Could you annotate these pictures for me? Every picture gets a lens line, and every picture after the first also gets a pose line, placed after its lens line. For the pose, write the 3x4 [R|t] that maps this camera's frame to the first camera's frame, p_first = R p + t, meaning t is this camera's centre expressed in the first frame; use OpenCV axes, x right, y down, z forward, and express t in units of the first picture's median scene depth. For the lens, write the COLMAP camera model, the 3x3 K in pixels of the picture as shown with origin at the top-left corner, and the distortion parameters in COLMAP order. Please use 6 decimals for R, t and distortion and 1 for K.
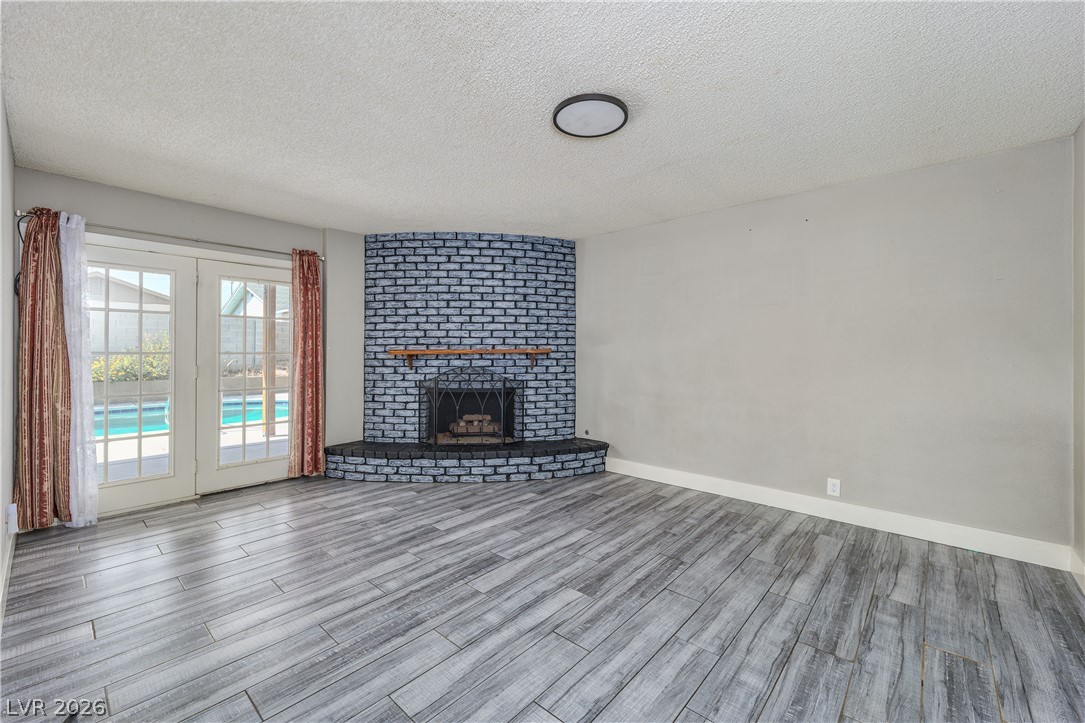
lens RADIAL K [[447.2, 0, 546.6], [0, 447.2, 354.9], [0, 0, 1]] dist [-0.000305, -0.000474]
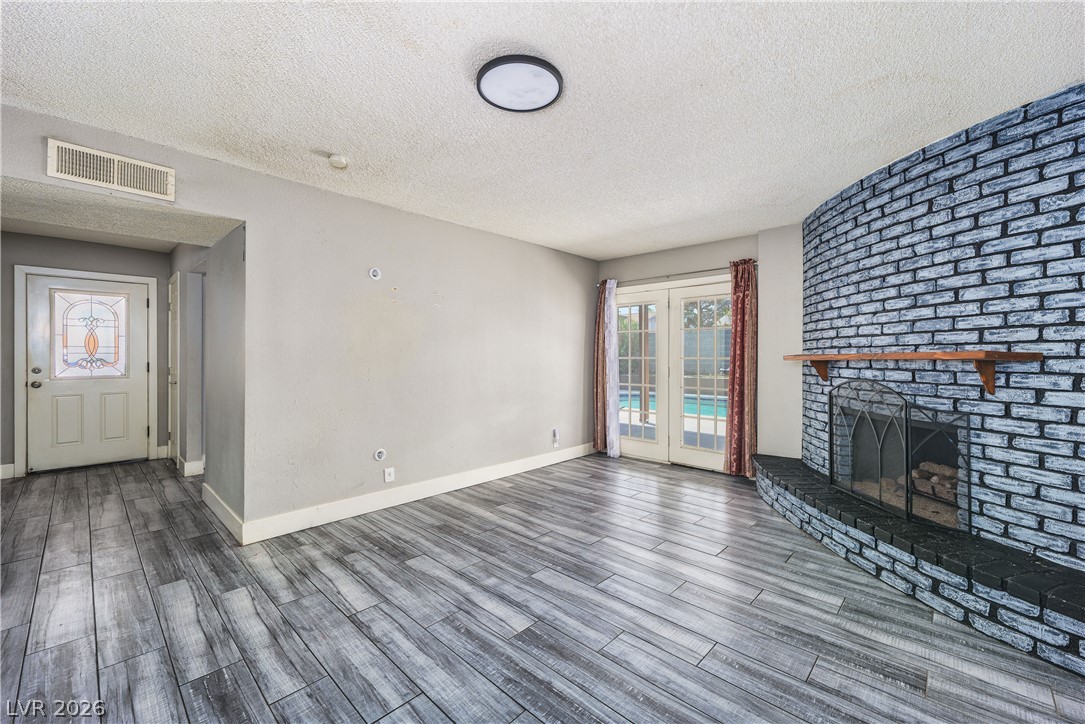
lens RADIAL K [[447.2, 0, 546.7], [0, 447.2, 358.8], [0, 0, 1]] dist [-0.000305, -0.000474]
pose [[-0.046122, 0.003179, -0.998931, 0.486428], [-0.008722, 0.999956, 0.003585, -0.002945], [0.998898, 0.008878, -0.046093, 0.553231]]
